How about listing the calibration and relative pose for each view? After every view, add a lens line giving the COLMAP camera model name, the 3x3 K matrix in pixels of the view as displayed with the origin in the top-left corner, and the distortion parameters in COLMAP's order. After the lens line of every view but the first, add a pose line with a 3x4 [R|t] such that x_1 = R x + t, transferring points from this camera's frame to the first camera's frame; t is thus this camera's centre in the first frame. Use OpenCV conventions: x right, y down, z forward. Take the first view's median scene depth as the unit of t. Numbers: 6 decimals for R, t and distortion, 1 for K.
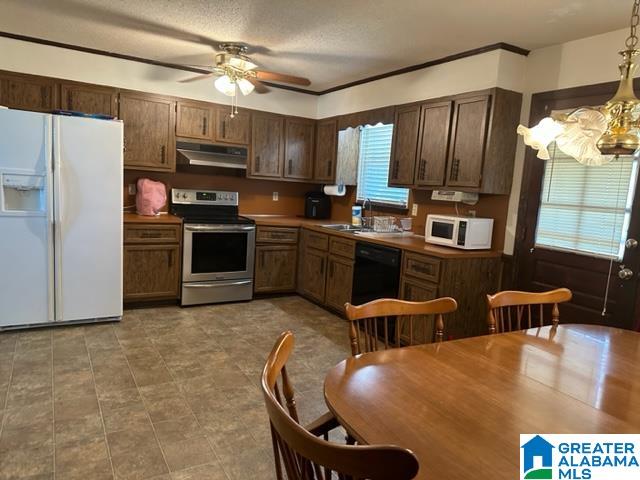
lens RADIAL K [[450.2, 0, 320.8], [0, 450.2, 248.8], [0, 0, 1]] dist [0.097988, -0.124182]
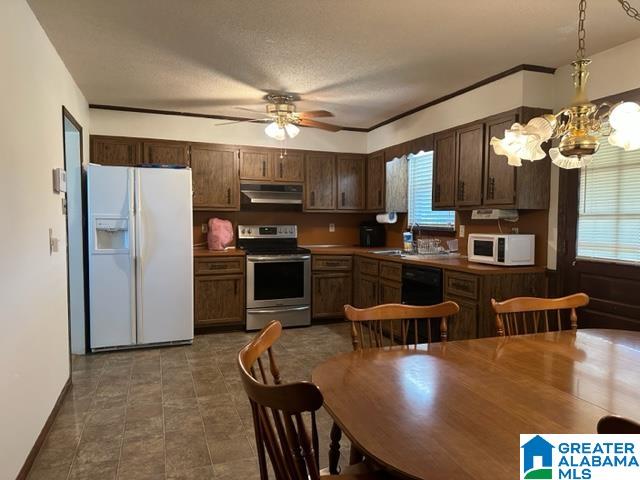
lens RADIAL K [[450.2, 0, 320.8], [0, 450.2, 248.8], [0, 0, 1]] dist [0.097988, -0.124182]
pose [[0.982422, -0.047627, -0.180497, 0.087323], [0.032686, 0.995856, -0.084869, 0.031381], [0.183791, 0.077478, 0.979907, -0.055803]]
